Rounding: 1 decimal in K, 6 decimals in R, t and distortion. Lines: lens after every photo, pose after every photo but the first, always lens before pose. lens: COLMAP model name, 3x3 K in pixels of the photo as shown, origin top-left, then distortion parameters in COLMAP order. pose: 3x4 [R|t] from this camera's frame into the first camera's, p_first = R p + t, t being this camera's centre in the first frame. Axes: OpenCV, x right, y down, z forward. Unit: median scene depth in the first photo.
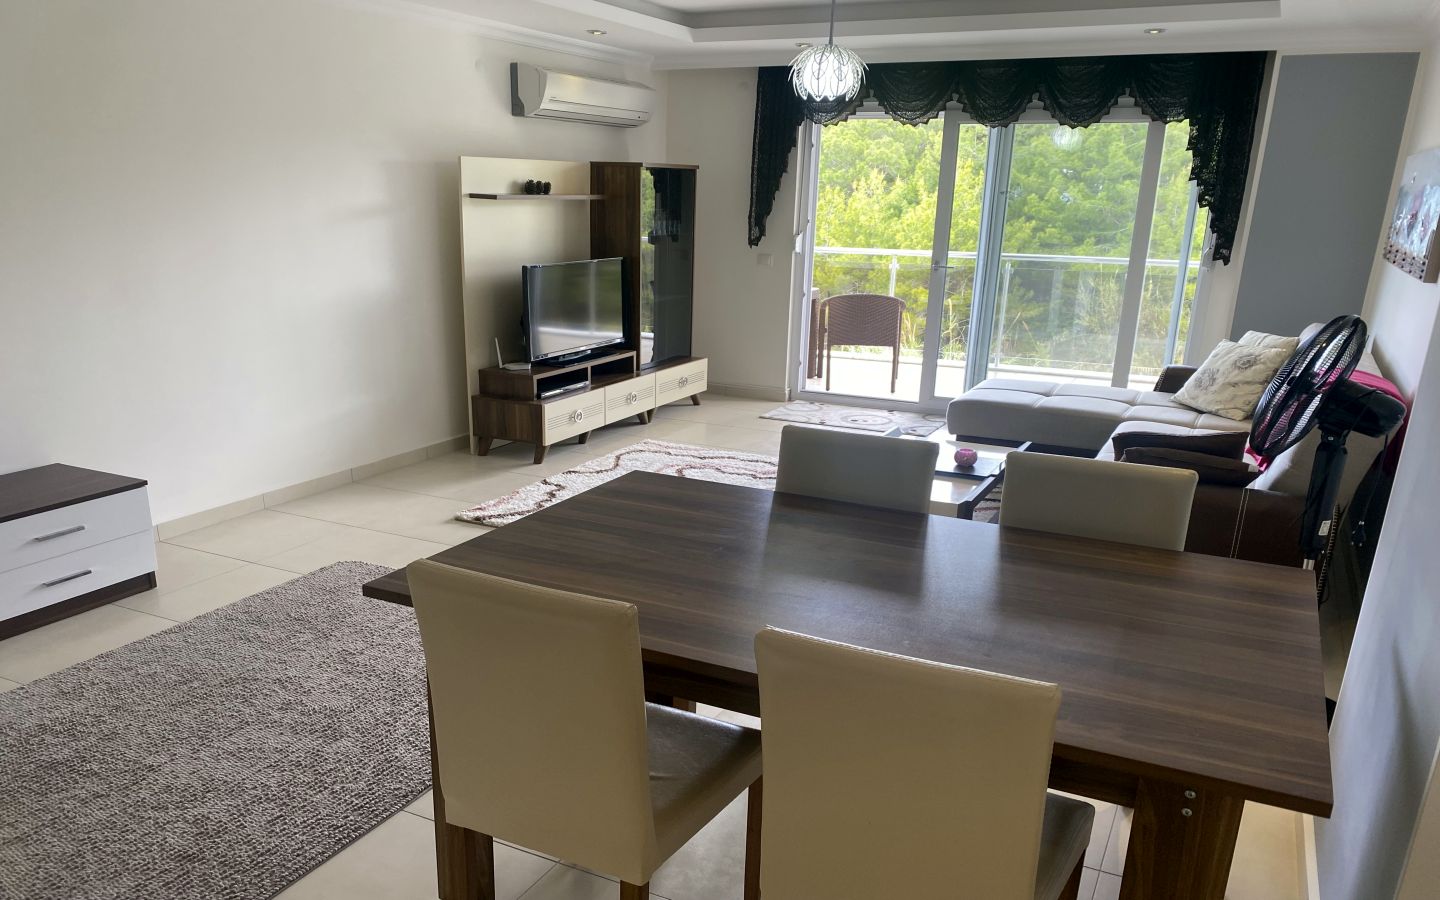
lens RADIAL K [[1069.4, 0, 722.2], [0, 1069.4, 540.0], [0, 0, 1]] dist [0.085088, -0.100210]
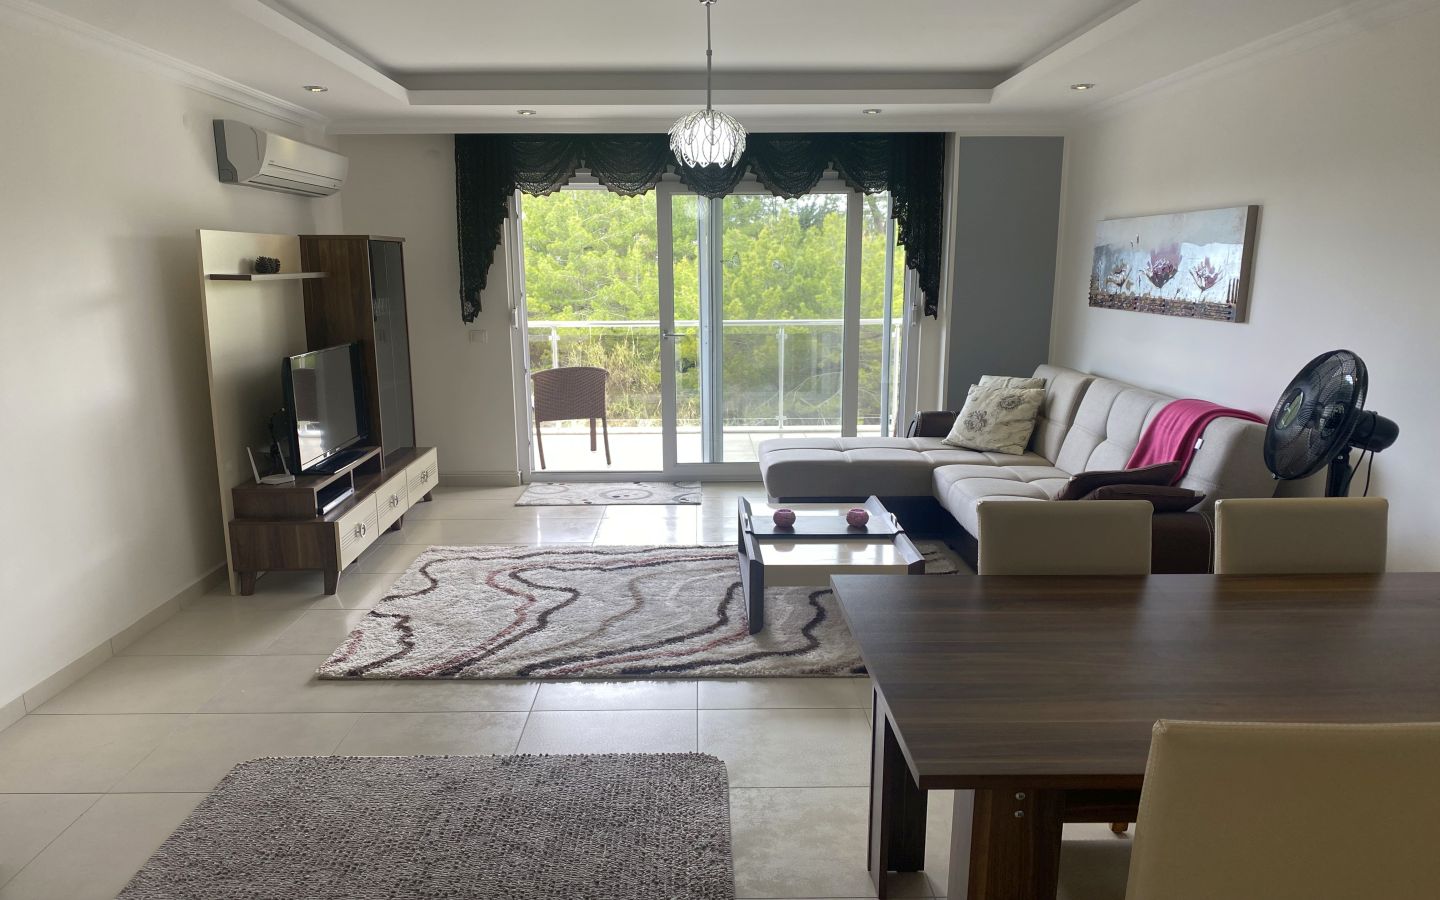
lens RADIAL K [[1080.1, 0, 711.1], [0, 1080.1, 524.9], [0, 0, 1]] dist [0.106798, -0.170200]
pose [[0.894340, -0.130478, 0.427939, -0.236159], [0.162965, 0.985821, -0.040002, -0.037796], [-0.416652, 0.105514, 0.902922, 0.109918]]
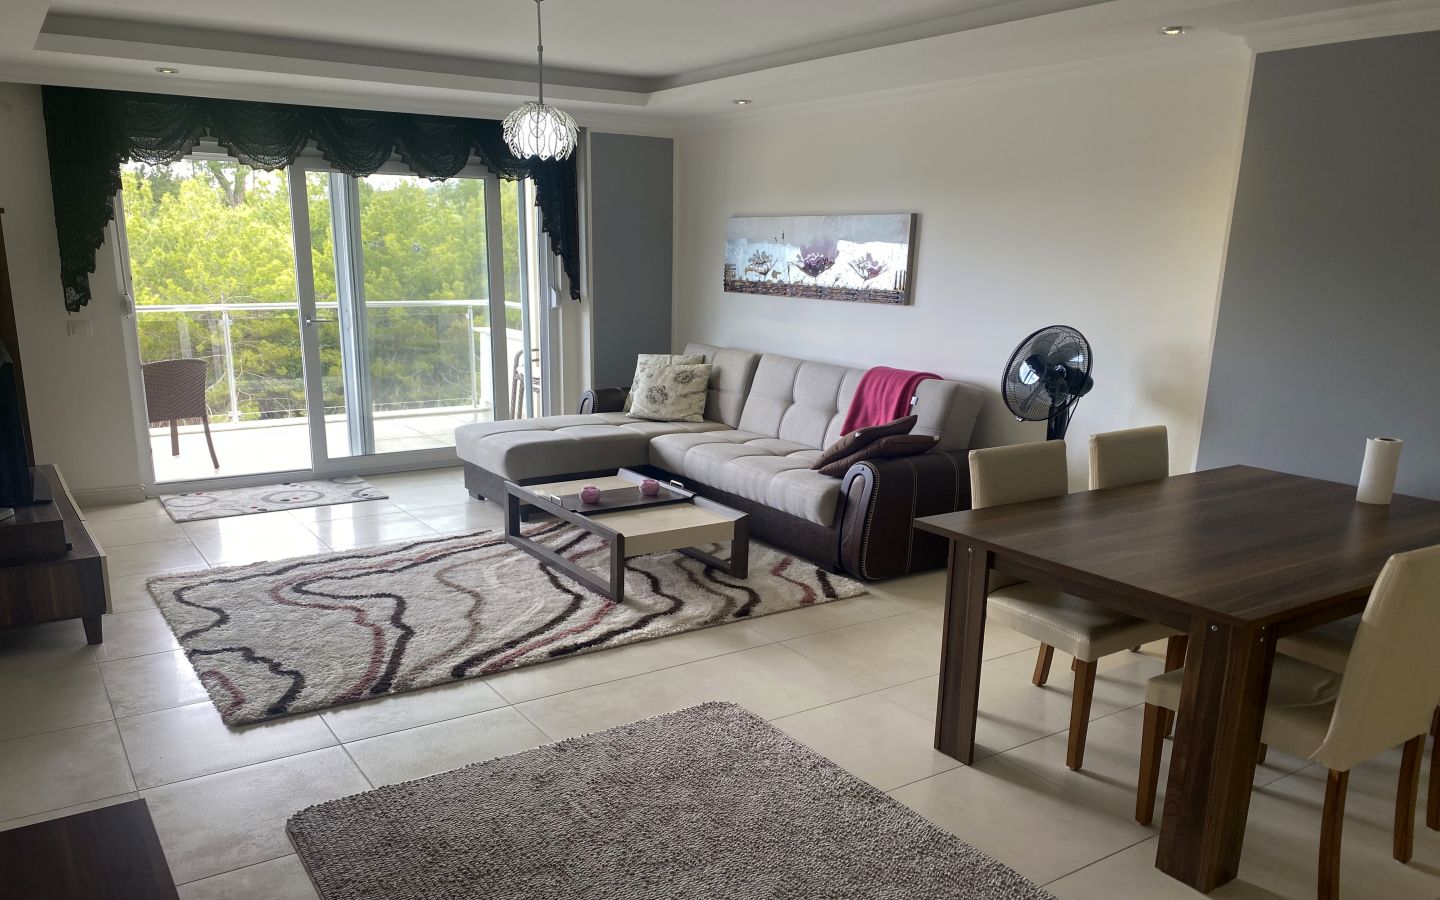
lens RADIAL K [[1069.4, 0, 722.2], [0, 1069.4, 540.0], [0, 0, 1]] dist [0.085088, -0.100210]
pose [[0.510696, -0.245456, 0.823978, -0.470453], [0.268701, 0.955940, 0.118228, -0.097836], [-0.816694, 0.161026, 0.554150, 0.250037]]
